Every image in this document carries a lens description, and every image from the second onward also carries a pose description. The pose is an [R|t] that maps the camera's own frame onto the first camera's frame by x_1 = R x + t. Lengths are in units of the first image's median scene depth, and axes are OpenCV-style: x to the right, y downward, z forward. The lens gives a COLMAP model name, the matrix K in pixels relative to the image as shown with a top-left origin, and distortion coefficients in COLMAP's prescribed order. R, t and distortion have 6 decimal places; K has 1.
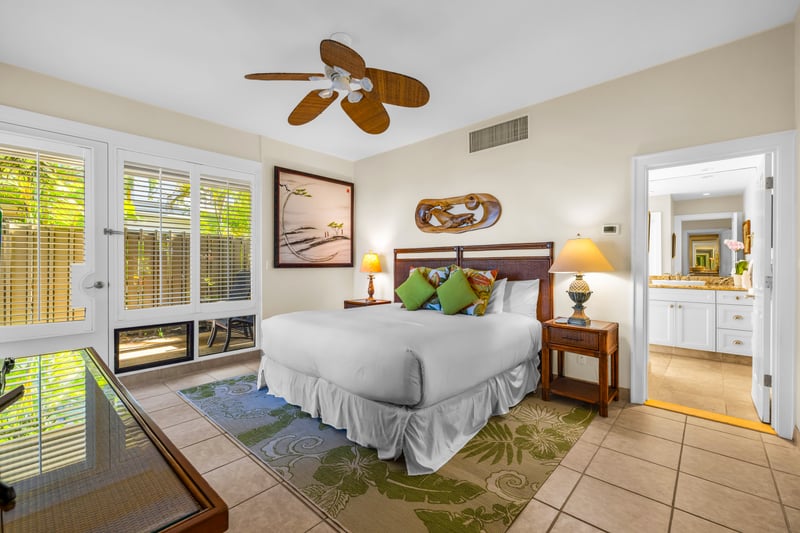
lens RADIAL K [[334.5, 0, 399.2], [0, 334.5, 267.6], [0, 0, 1]] dist [-0.001663, 0.000284]
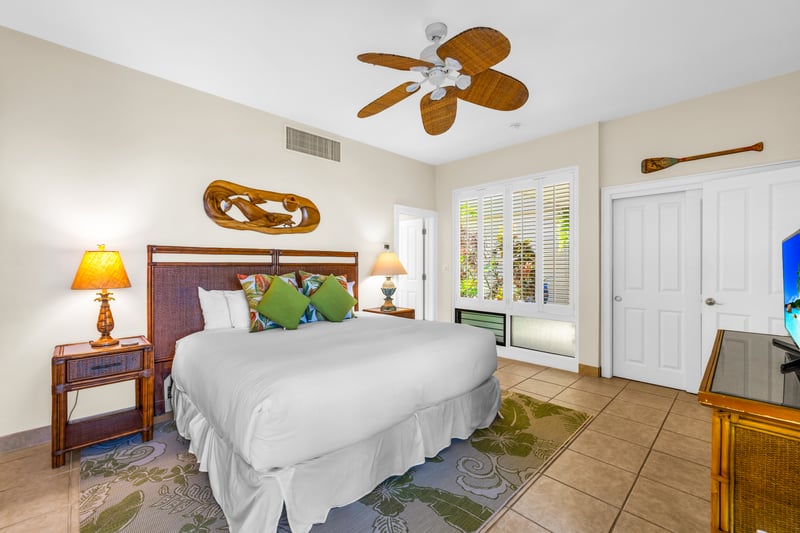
lens RADIAL K [[334.5, 0, 394.3], [0, 334.5, 268.2], [0, 0, 1]] dist [-0.001663, 0.000284]
pose [[0.072332, -0.001526, 0.997379, -0.706355], [0.013148, 0.999913, 0.000577, -0.012393], [-0.997294, 0.013072, 0.072346, 0.669785]]
